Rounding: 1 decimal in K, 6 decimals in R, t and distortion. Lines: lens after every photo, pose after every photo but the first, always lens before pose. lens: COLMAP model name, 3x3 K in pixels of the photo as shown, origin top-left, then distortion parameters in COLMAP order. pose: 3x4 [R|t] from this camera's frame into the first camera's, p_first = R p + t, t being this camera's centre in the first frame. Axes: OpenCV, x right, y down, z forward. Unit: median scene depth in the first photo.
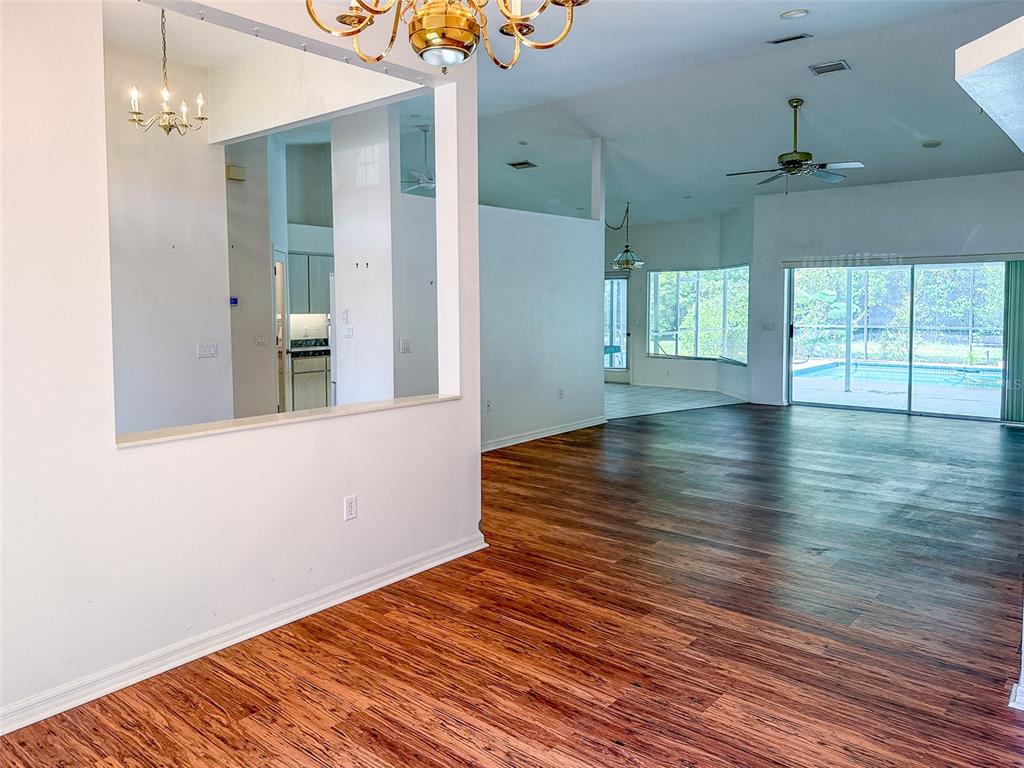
lens RADIAL K [[827.5, 0, 512.0], [0, 827.5, 384.0], [0, 0, 1]] dist [-0.005472, -0.001720]
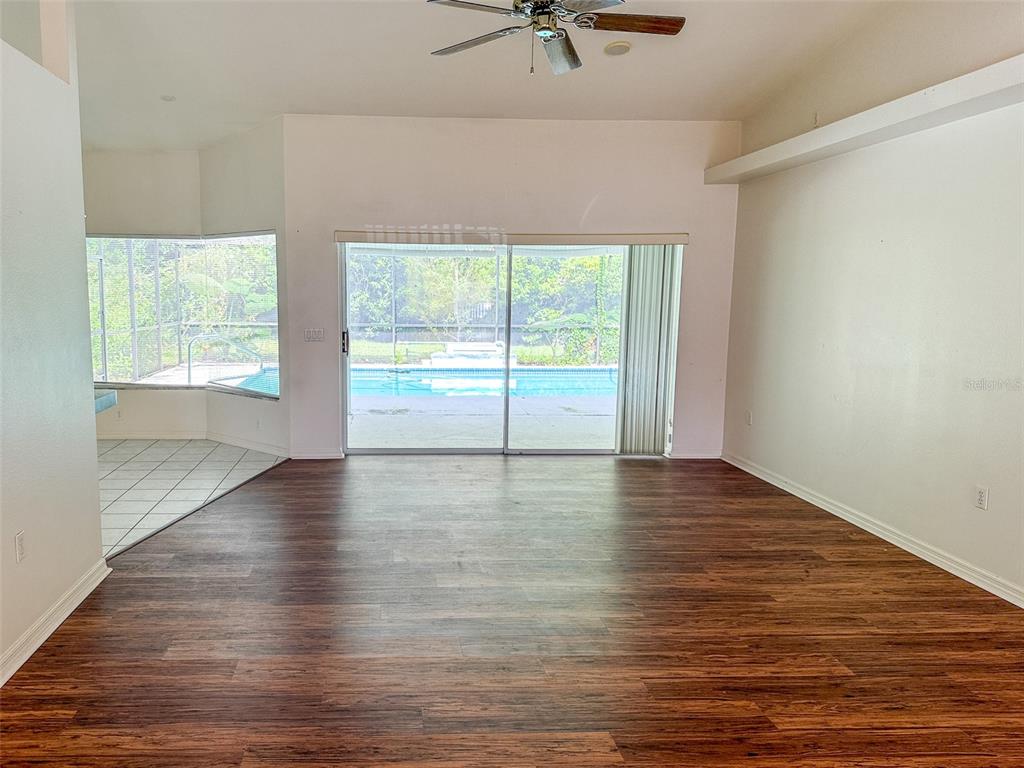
lens RADIAL K [[827.5, 0, 512.0], [0, 827.5, 384.0], [0, 0, 1]] dist [-0.005472, -0.001720]
pose [[0.716746, -0.055027, 0.695159, -0.014020], [0.048723, 0.998397, 0.028794, -0.043088], [-0.695630, 0.013232, 0.718279, 0.455522]]
